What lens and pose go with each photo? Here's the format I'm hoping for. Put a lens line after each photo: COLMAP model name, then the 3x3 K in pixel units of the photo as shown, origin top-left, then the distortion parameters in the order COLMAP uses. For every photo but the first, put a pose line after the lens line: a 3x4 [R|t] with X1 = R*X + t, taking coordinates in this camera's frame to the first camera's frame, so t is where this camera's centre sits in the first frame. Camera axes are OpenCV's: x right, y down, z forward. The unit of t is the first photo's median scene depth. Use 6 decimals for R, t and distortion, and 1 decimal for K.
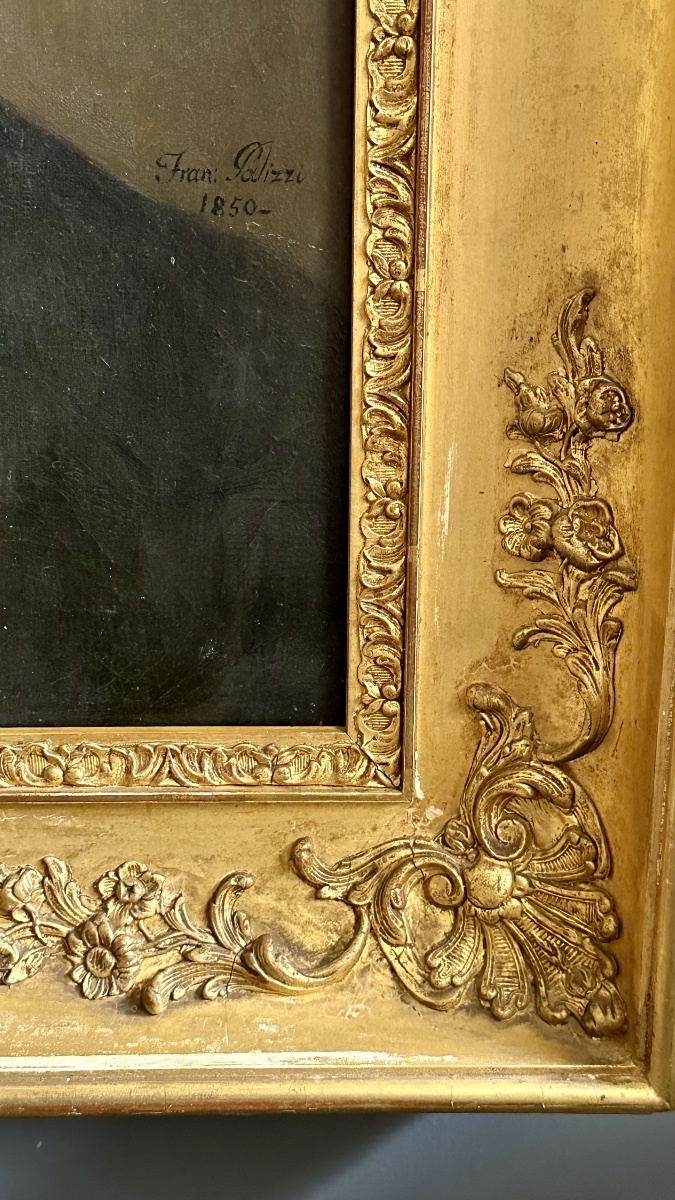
lens RADIAL K [[1611.9, 0, 337.5], [0, 1611.9, 600.0], [0, 0, 1]] dist [0.126590, -0.079245]
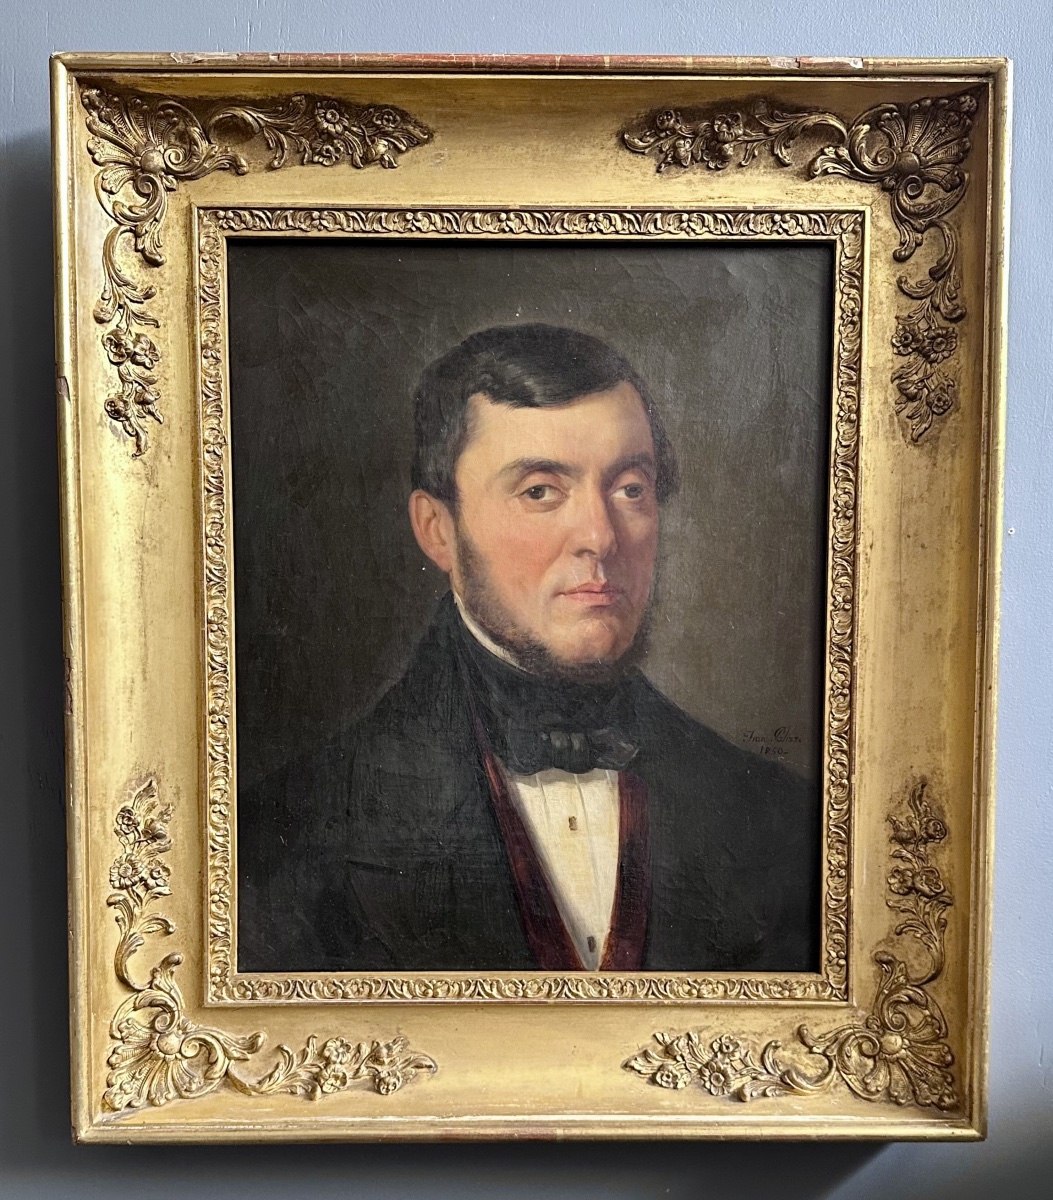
lens RADIAL K [[1260.0, 0, 526.2], [0, 1260.0, 699.1], [0, 0, 1]] dist [0.167892, -0.414962]
pose [[0.999898, -0.005234, -0.013268, -0.396959], [0.001568, 0.964930, -0.262503, 0.184691], [0.014177, 0.262456, 0.964840, -0.870565]]
